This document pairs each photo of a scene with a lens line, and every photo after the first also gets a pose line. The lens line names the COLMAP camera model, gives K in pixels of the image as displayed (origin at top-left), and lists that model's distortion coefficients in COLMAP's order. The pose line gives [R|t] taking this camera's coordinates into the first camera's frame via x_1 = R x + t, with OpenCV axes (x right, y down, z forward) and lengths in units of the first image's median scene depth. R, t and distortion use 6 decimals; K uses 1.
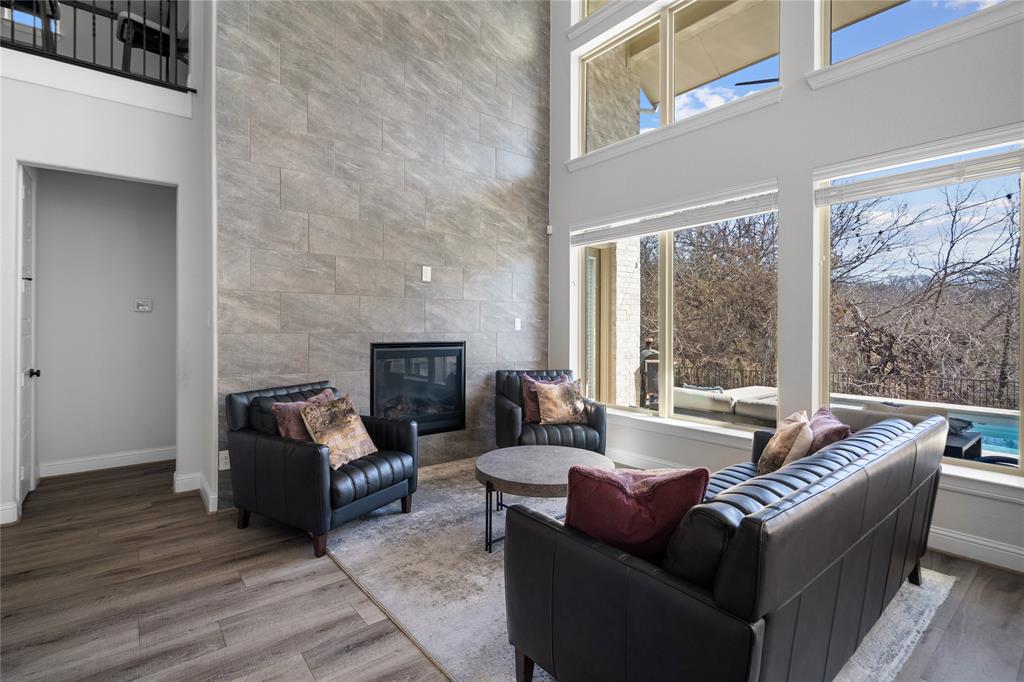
lens RADIAL K [[485.5, 0, 513.6], [0, 485.5, 327.1], [0, 0, 1]] dist [-0.001247, -0.000173]
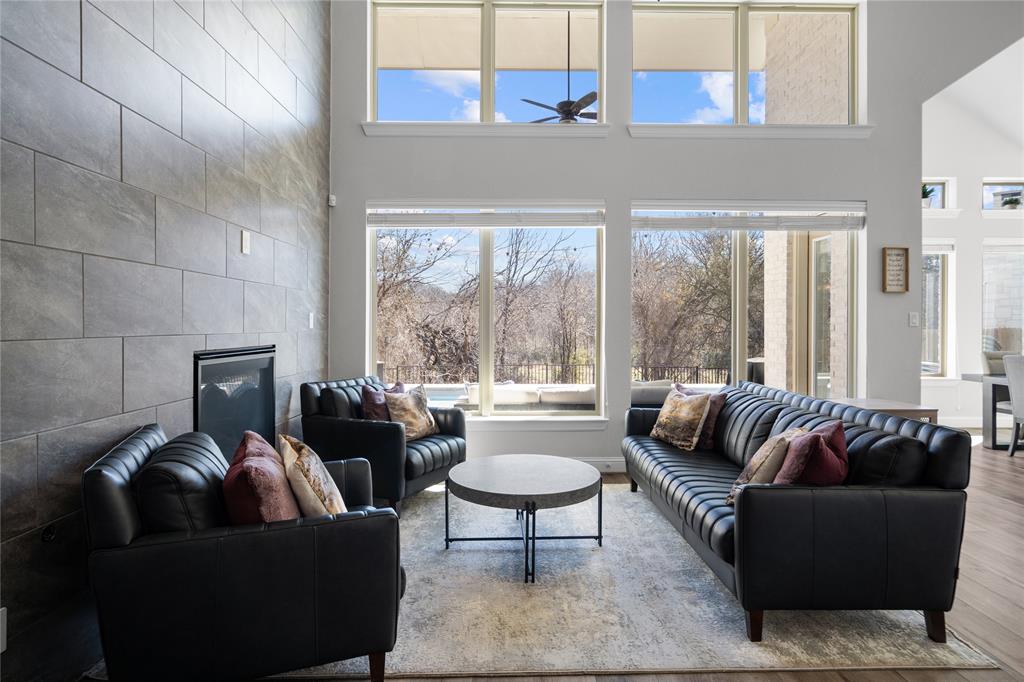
lens RADIAL K [[548.1, 0, 515.2], [0, 548.1, 326.7], [0, 0, 1]] dist [0.002903, 0.000871]
pose [[0.621893, -0.004295, 0.783091, -0.563446], [-0.000588, 0.999982, 0.005952, -0.001689], [-0.783102, -0.004162, 0.621879, 0.275731]]
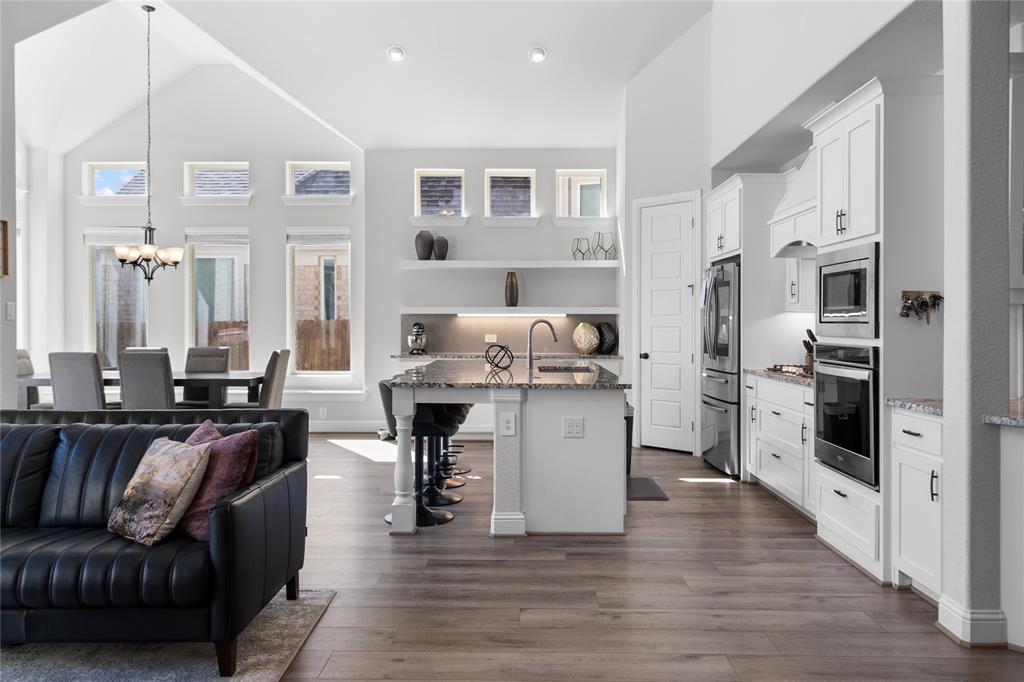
lens RADIAL K [[752.6, 0, 509.7], [0, 752.6, 325.8], [0, 0, 1]] dist [0.005783, 0.002101]
pose [[-0.763402, -0.006475, 0.645891, -0.599406], [-0.002767, 0.999973, 0.006754, 0.003154], [-0.645918, 0.003368, -0.763400, 0.770065]]
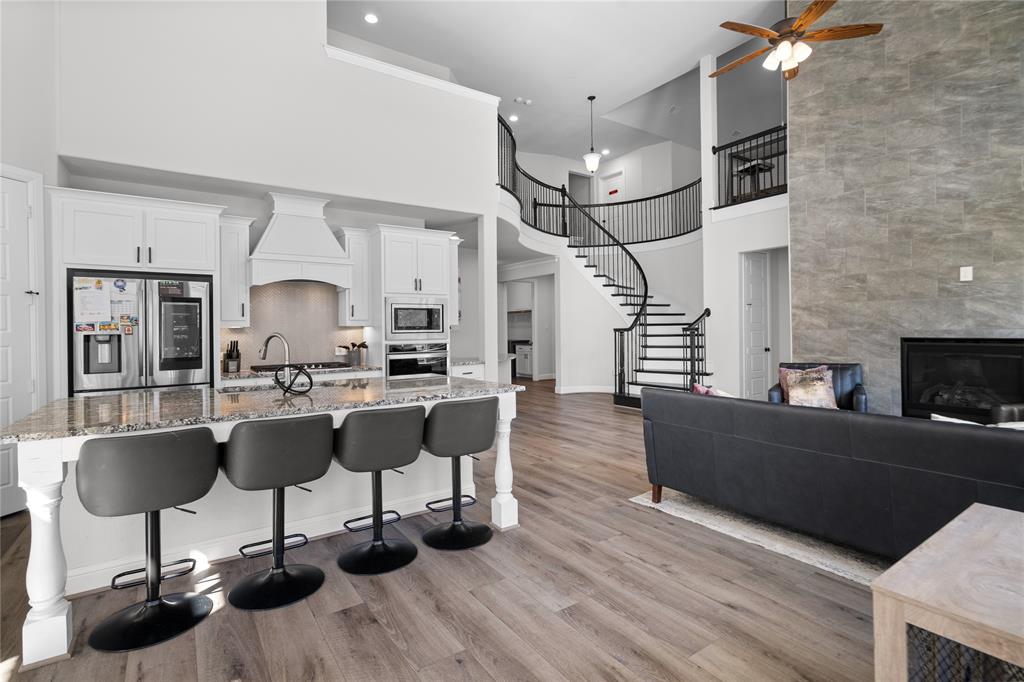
lens RADIAL K [[493.5, 0, 515.1], [0, 493.5, 327.3], [0, 0, 1]] dist [0.001122, 0.000834]
pose [[-0.074573, -0.003766, -0.997208, 1.028324], [0.012957, 0.999905, -0.004745, -0.000584], [0.997131, -0.013275, -0.074517, 0.103599]]
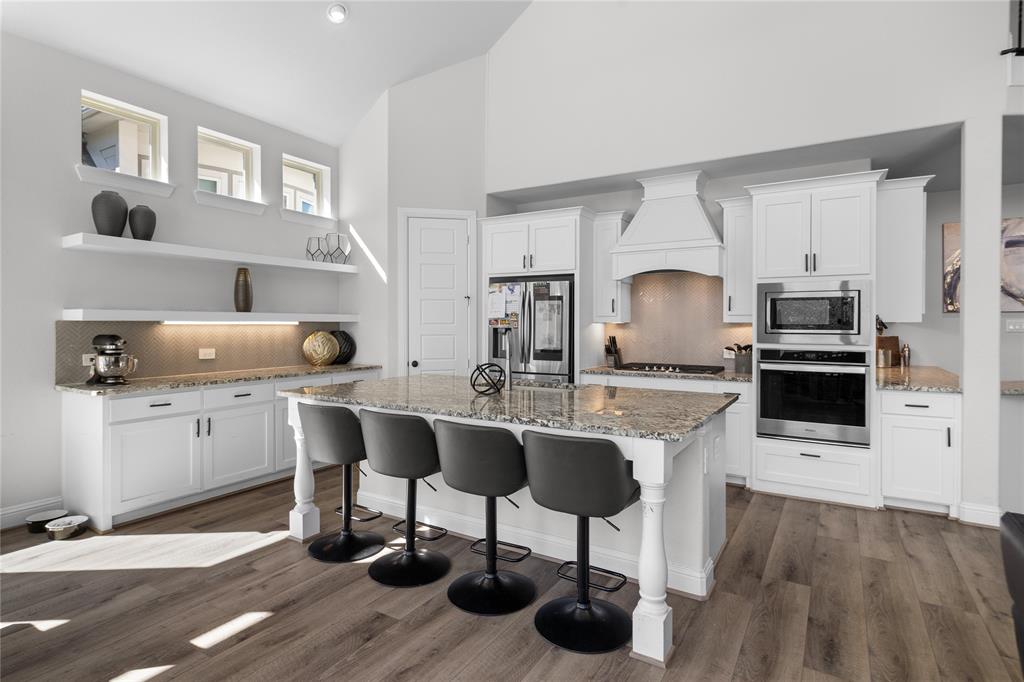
lens RADIAL K [[528.4, 0, 515.5], [0, 528.4, 327.0], [0, 0, 1]] dist [0.002011, 0.000970]
pose [[-0.941205, -0.001329, -0.337834, 0.543305], [-0.003905, 0.999968, 0.006947, -0.012764], [0.337814, 0.007858, -0.941180, 0.470911]]
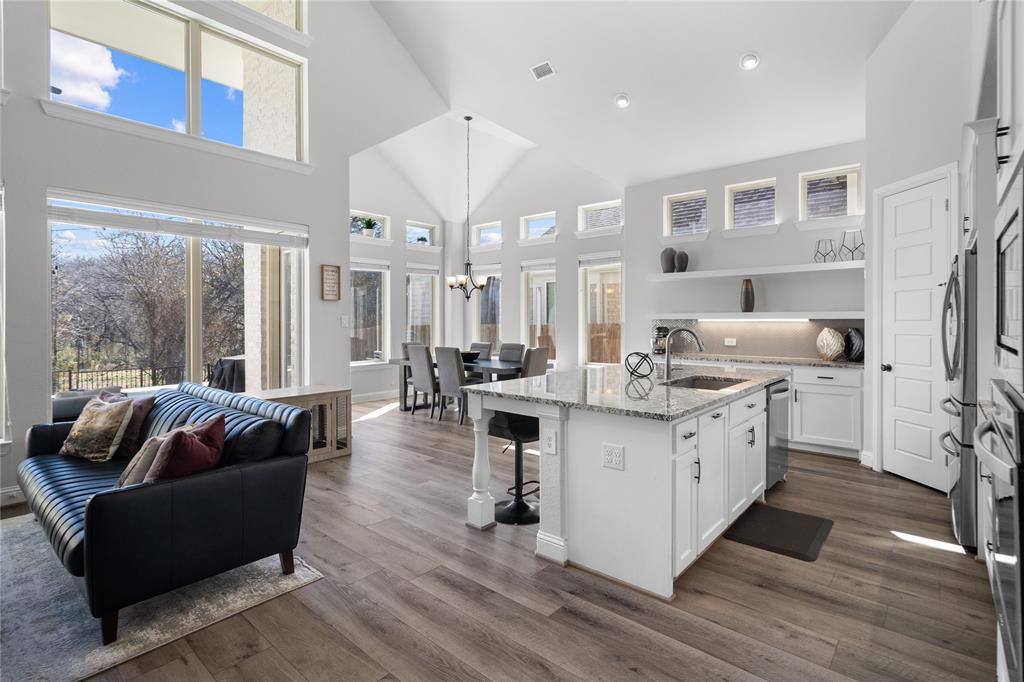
lens RADIAL K [[492.9, 0, 516.0], [0, 492.9, 322.4], [0, 0, 1]] dist [-0.000075, 0.000844]
pose [[-0.173029, -0.005753, 0.984900, -0.554060], [0.001976, 0.999979, 0.006189, -0.015197], [-0.984915, 0.003017, -0.173014, 0.105269]]
